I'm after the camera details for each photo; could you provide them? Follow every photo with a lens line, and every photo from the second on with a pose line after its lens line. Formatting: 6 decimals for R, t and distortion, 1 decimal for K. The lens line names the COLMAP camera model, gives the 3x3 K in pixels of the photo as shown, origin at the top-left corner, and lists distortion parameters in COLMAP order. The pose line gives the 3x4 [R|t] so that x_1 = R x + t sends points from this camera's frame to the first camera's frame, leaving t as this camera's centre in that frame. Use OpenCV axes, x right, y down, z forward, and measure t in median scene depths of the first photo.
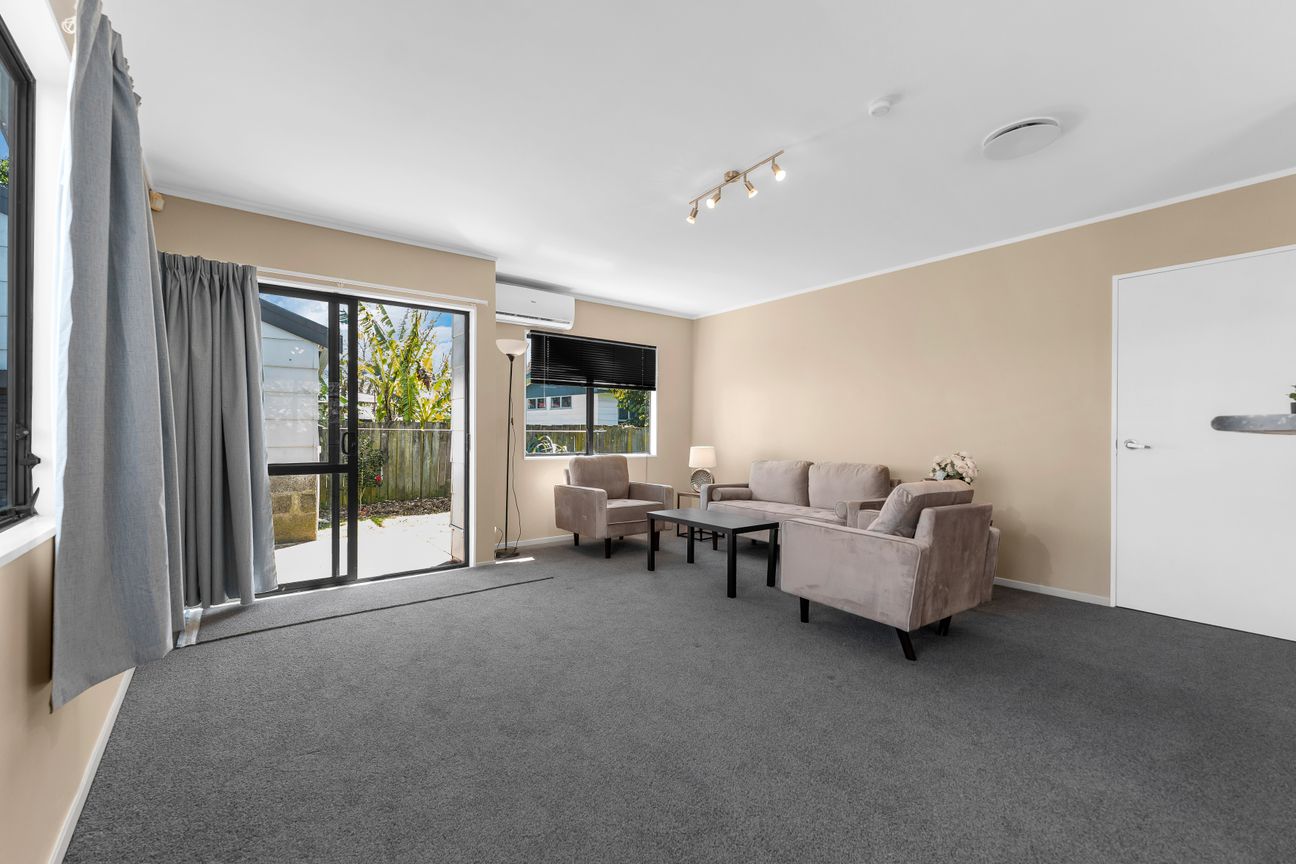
lens RADIAL K [[539.3, 0, 648.0], [0, 539.3, 432.0], [0, 0, 1]] dist [-0.000182, -0.000248]
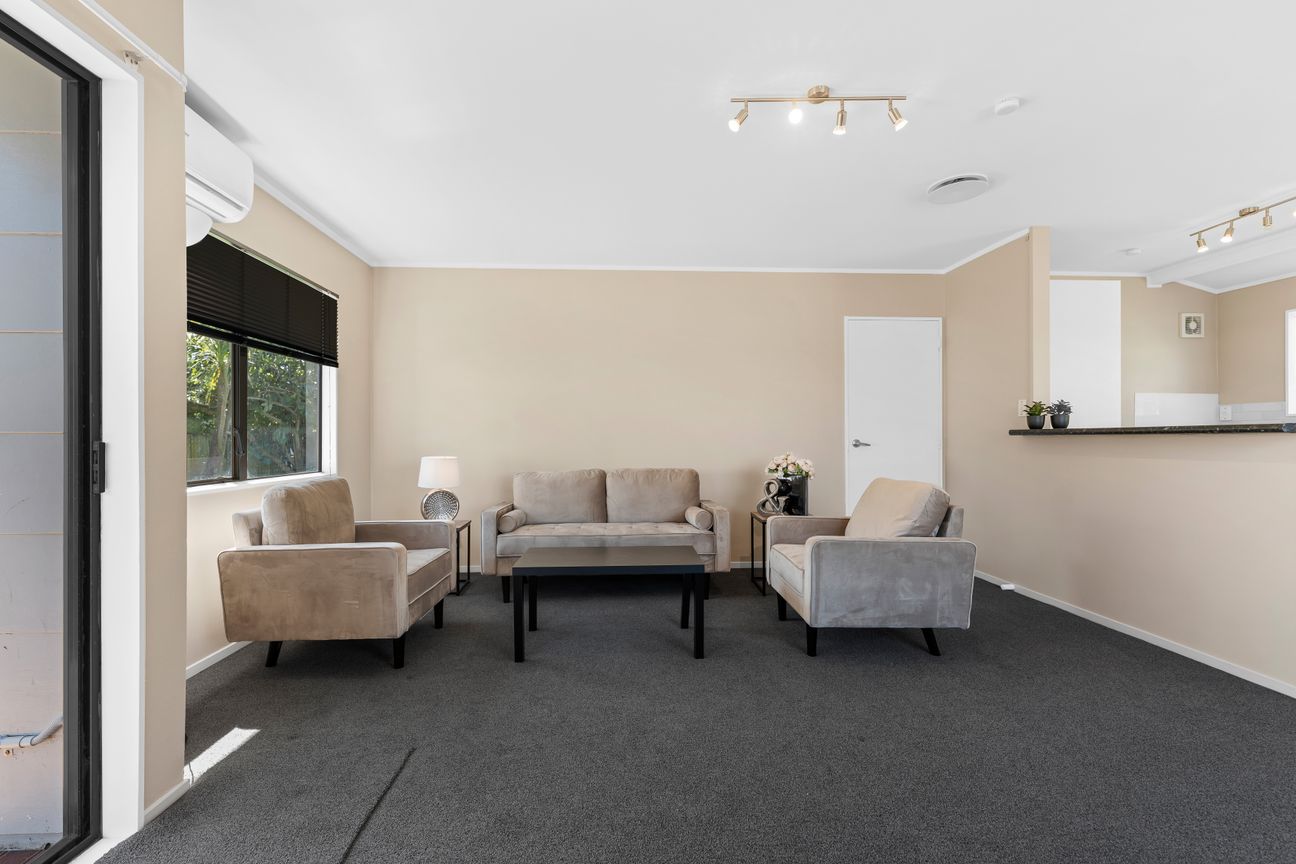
lens RADIAL K [[539.3, 0, 648.0], [0, 539.3, 432.0], [0, 0, 1]] dist [-0.000182, -0.000248]
pose [[0.574040, 0.003445, 0.818820, -0.354558], [0.002866, 0.999977, -0.006216, 0.001060], [-0.818822, 0.005915, 0.574017, 0.454517]]
